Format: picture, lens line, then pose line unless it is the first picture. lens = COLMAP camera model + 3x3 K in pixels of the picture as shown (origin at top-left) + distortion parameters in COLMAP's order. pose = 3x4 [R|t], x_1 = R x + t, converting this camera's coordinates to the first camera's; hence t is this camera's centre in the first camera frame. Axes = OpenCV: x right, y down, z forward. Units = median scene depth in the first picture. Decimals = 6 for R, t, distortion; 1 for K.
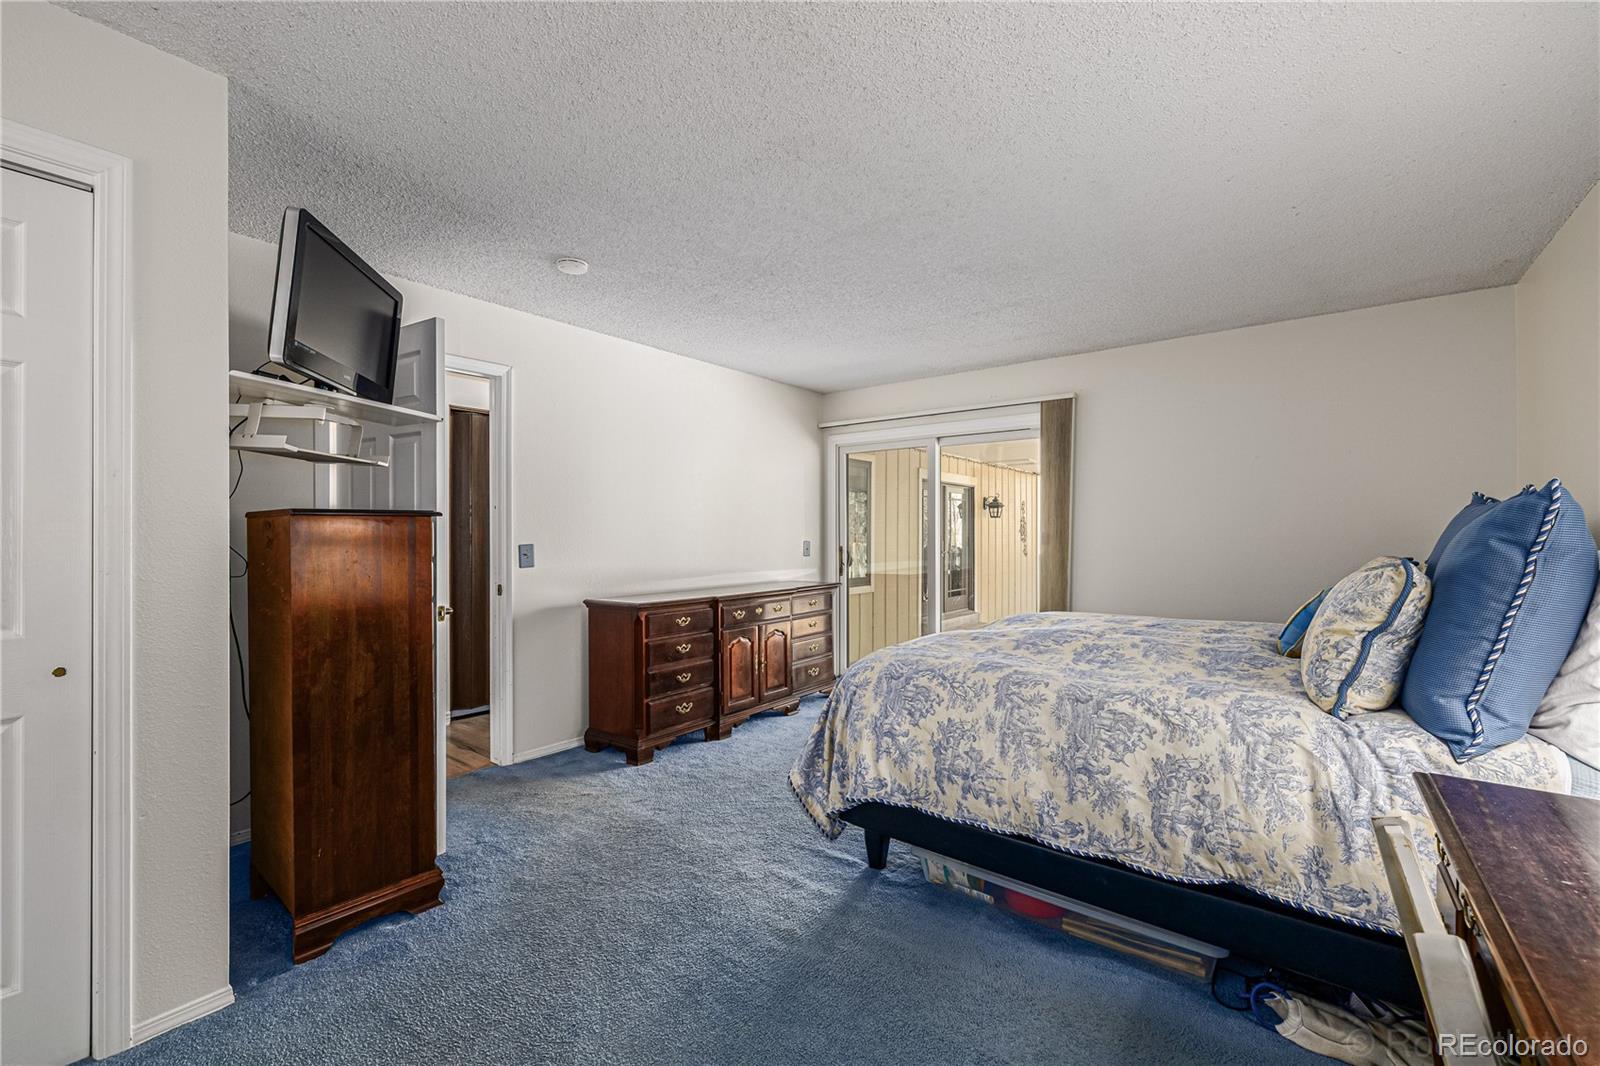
lens RADIAL K [[658.7, 0, 790.9], [0, 658.7, 533.5], [0, 0, 1]] dist [0.002412, -0.000163]
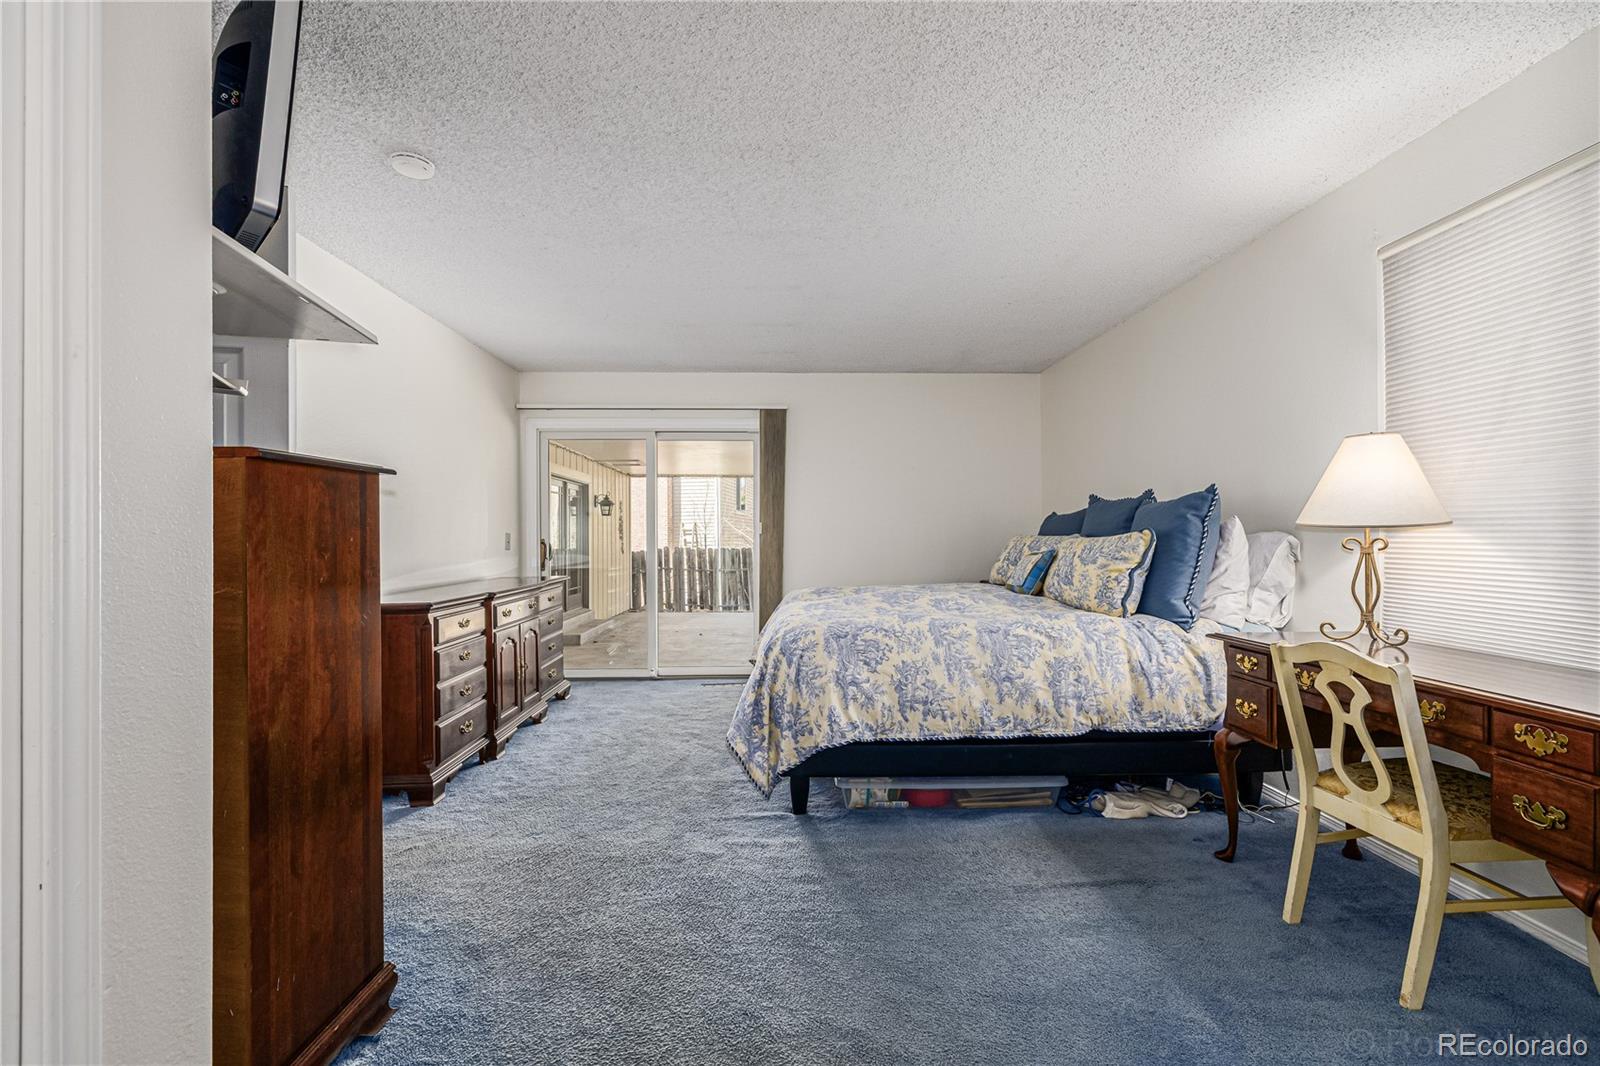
lens RADIAL K [[658.7, 0, 798.0], [0, 658.7, 532.2], [0, 0, 1]] dist [0.002412, -0.000163]
pose [[0.773514, -0.000124, 0.633779, -0.723324], [0.003086, 0.999989, -0.003571, 0.045441], [-0.633772, 0.004718, 0.773506, 0.175574]]
